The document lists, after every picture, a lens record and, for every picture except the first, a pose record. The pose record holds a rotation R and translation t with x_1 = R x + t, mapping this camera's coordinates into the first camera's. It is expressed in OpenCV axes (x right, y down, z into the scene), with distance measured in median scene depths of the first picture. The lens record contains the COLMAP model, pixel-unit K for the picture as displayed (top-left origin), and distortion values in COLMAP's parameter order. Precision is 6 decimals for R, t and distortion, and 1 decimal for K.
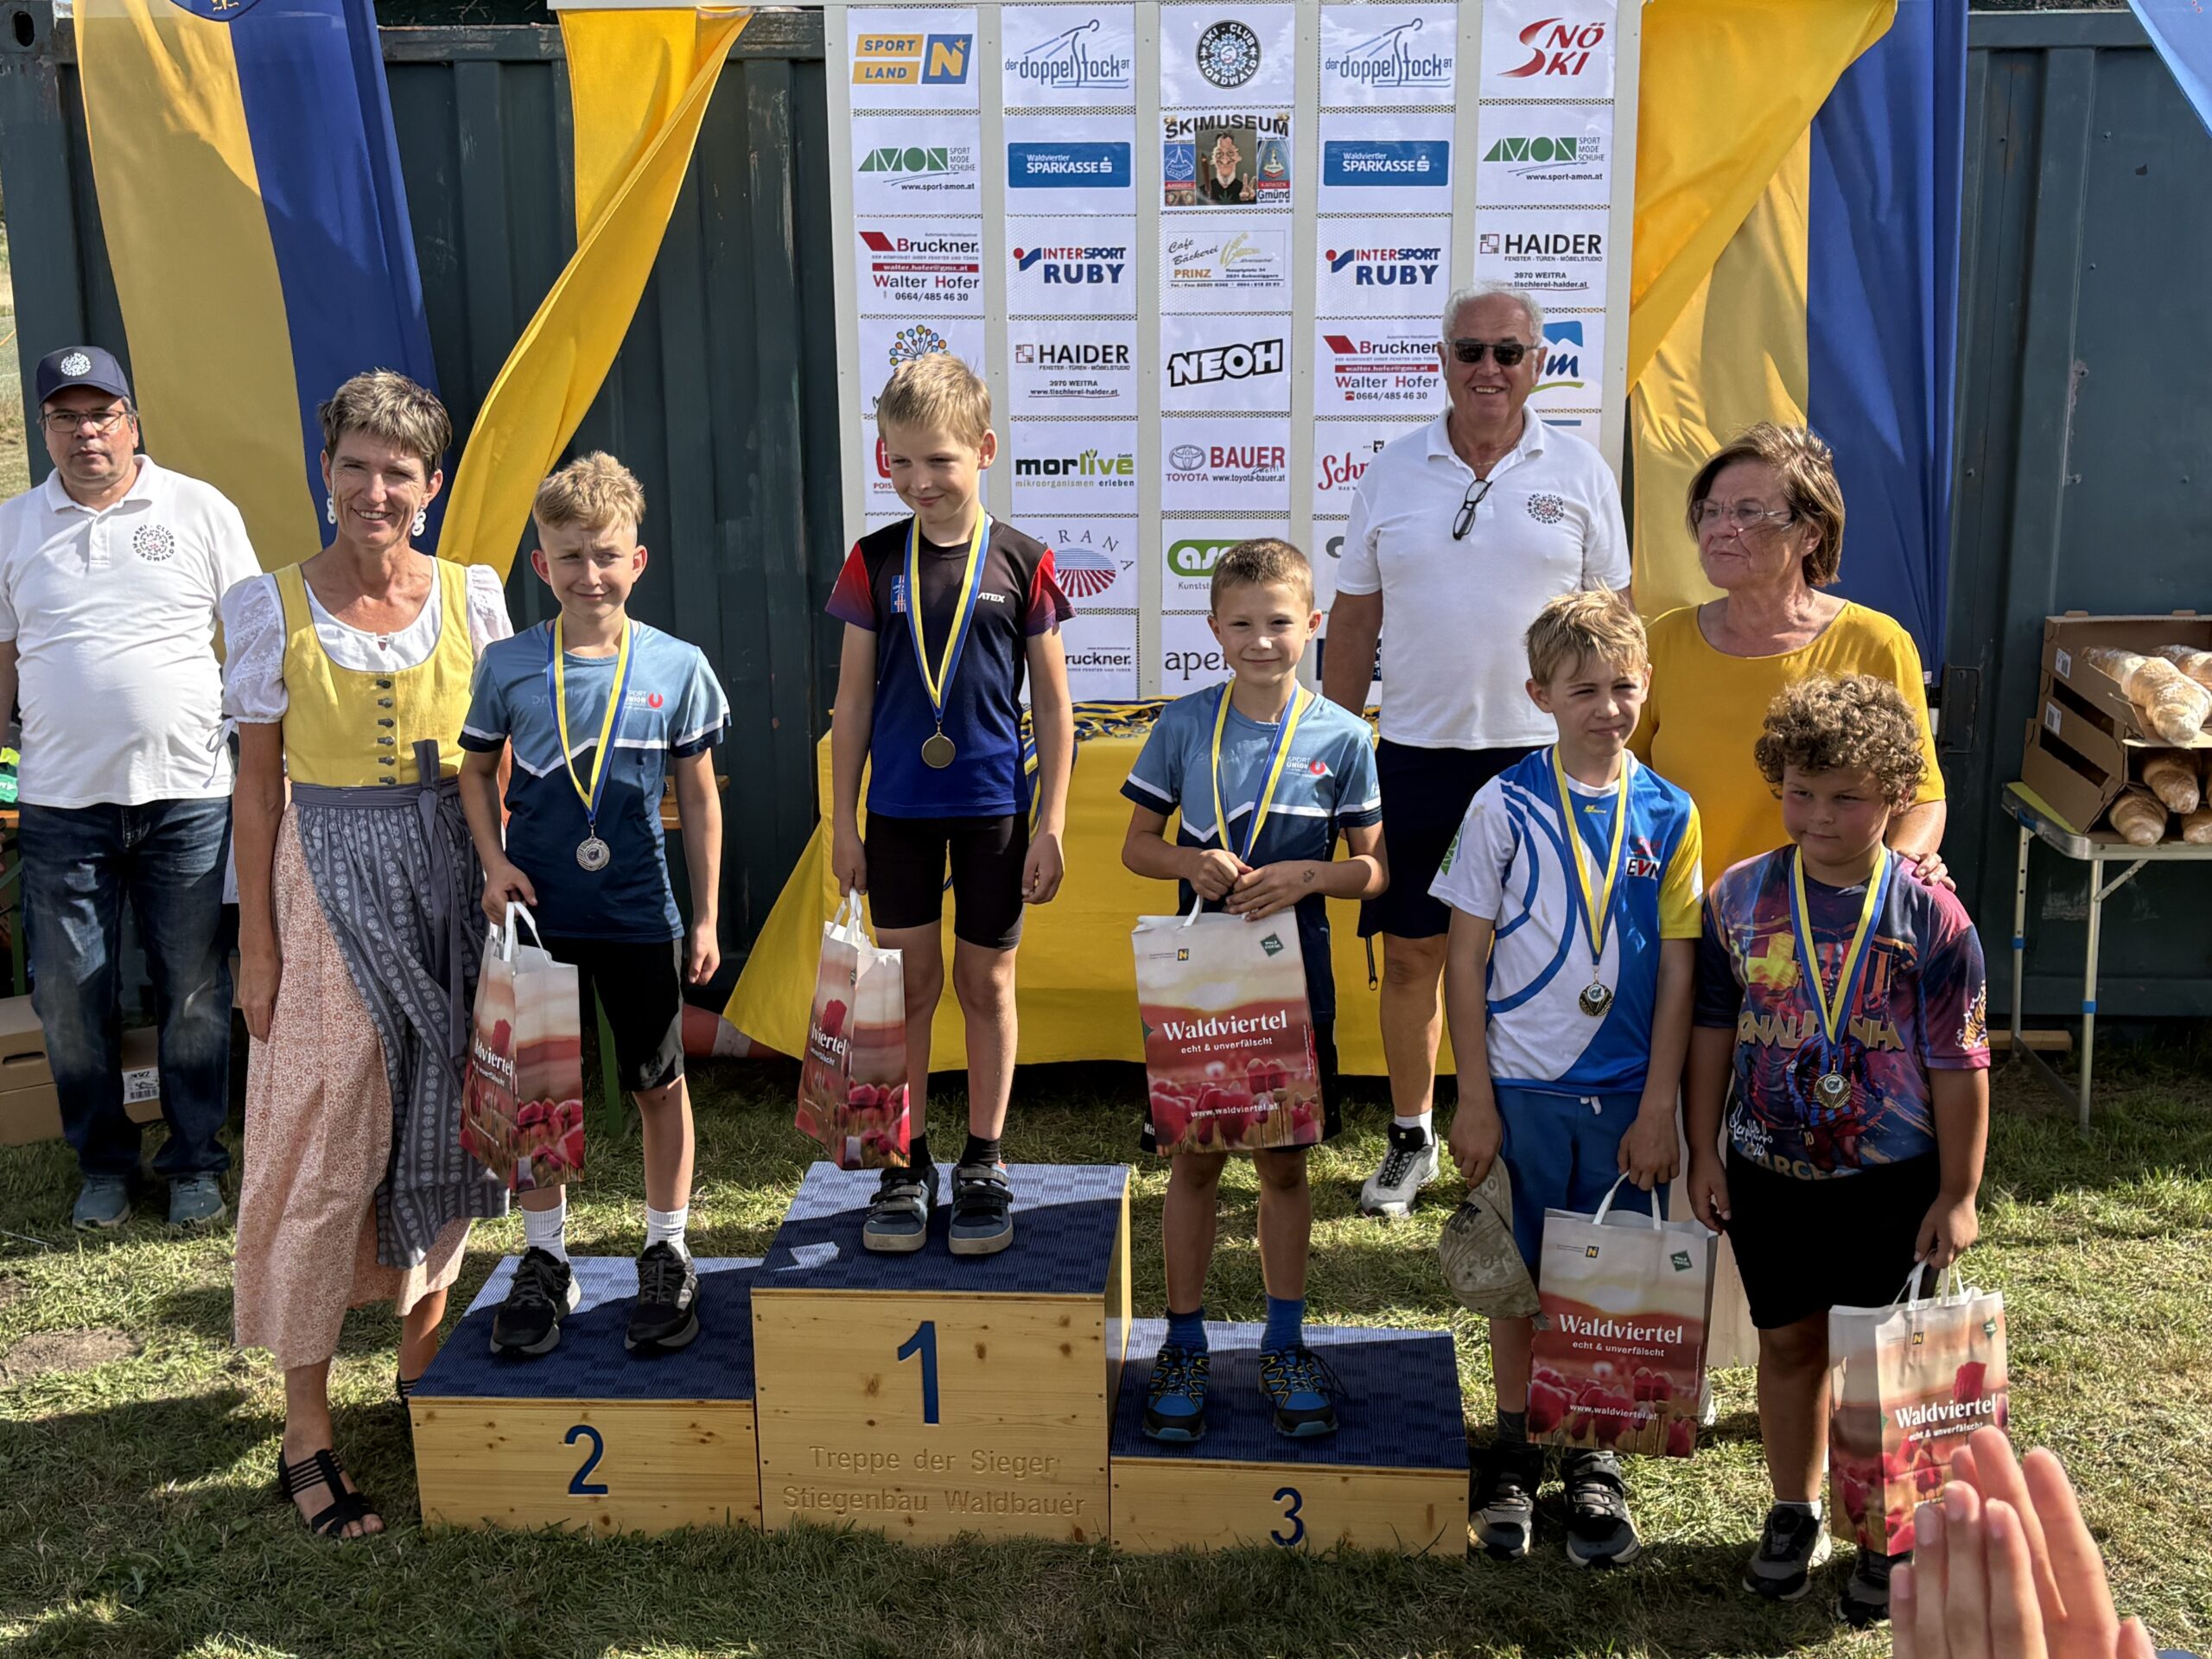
lens RADIAL K [[2650.2, 0, 1116.3], [0, 2650.2, 832.1], [0, 0, 1]] dist [0.044865, 0.000000]
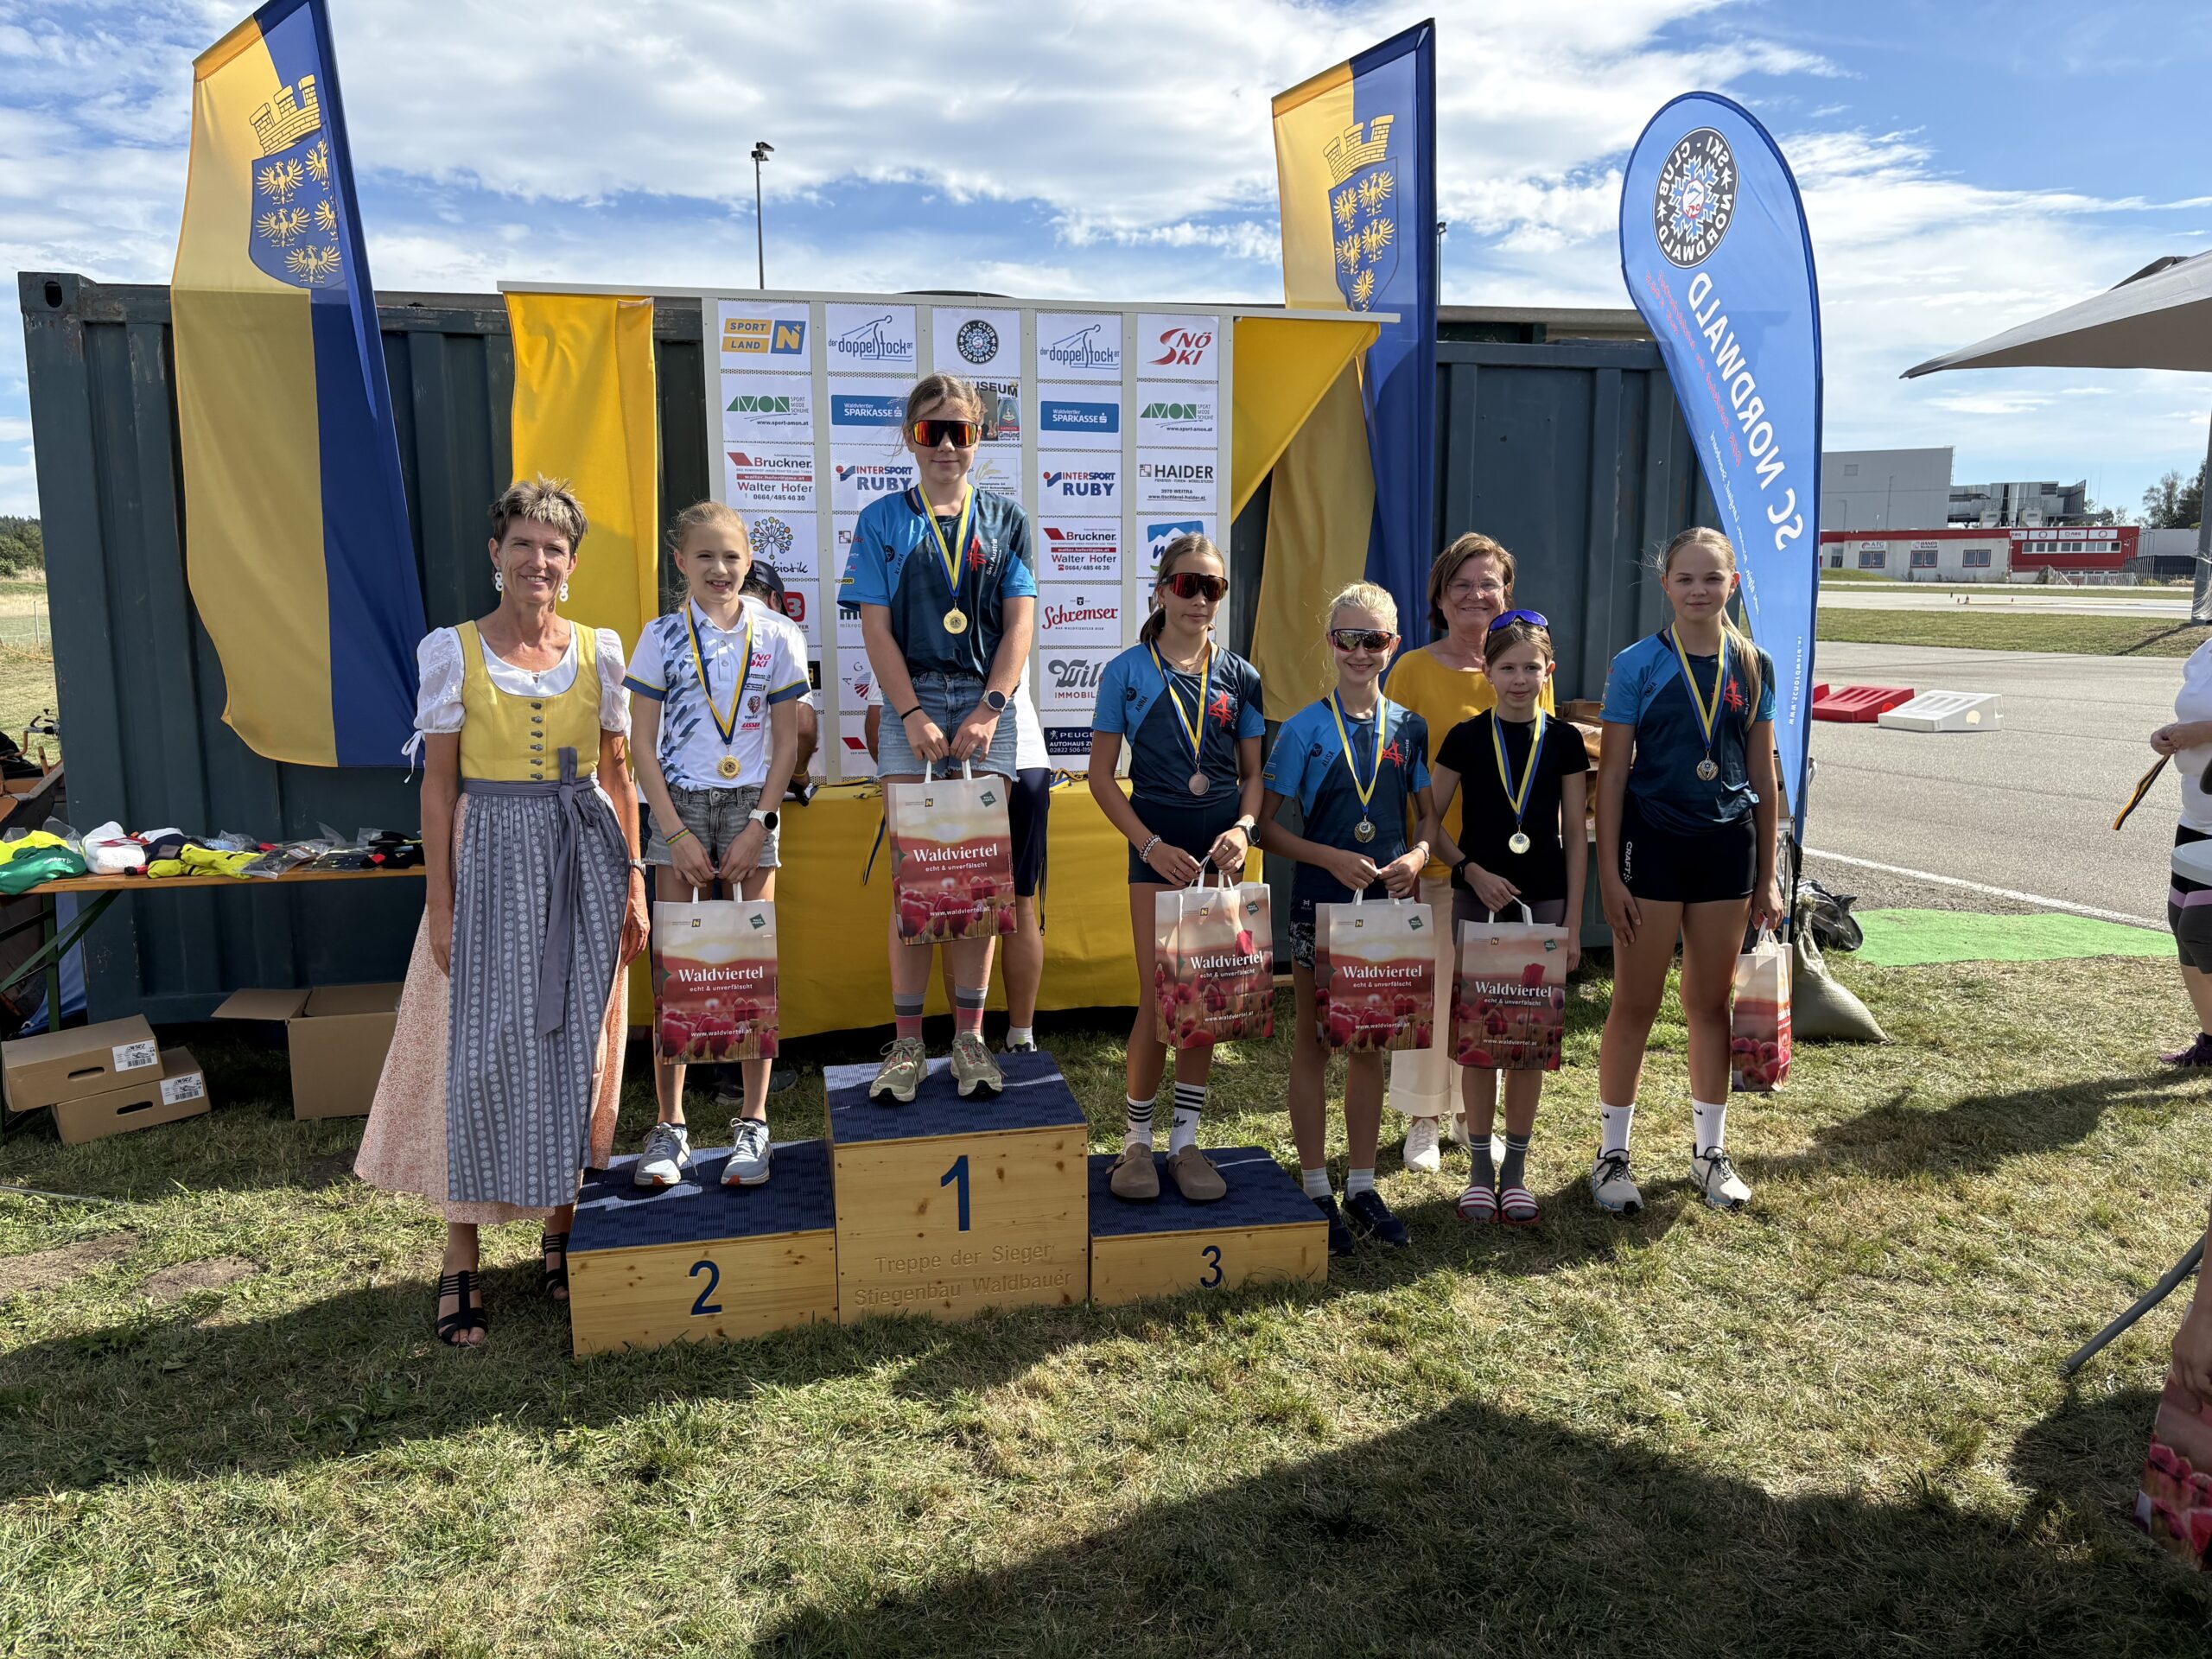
lens RADIAL K [[1663.0, 0, 1105.6], [0, 1663.0, 839.7], [0, 0, 1]] dist [0.045158, -0.045055]
pose [[0.957181, -0.040864, 0.286593, -0.172531], [0.061566, 0.996075, -0.063595, 0.056044], [-0.282869, 0.078517, 0.955939, 0.088878]]
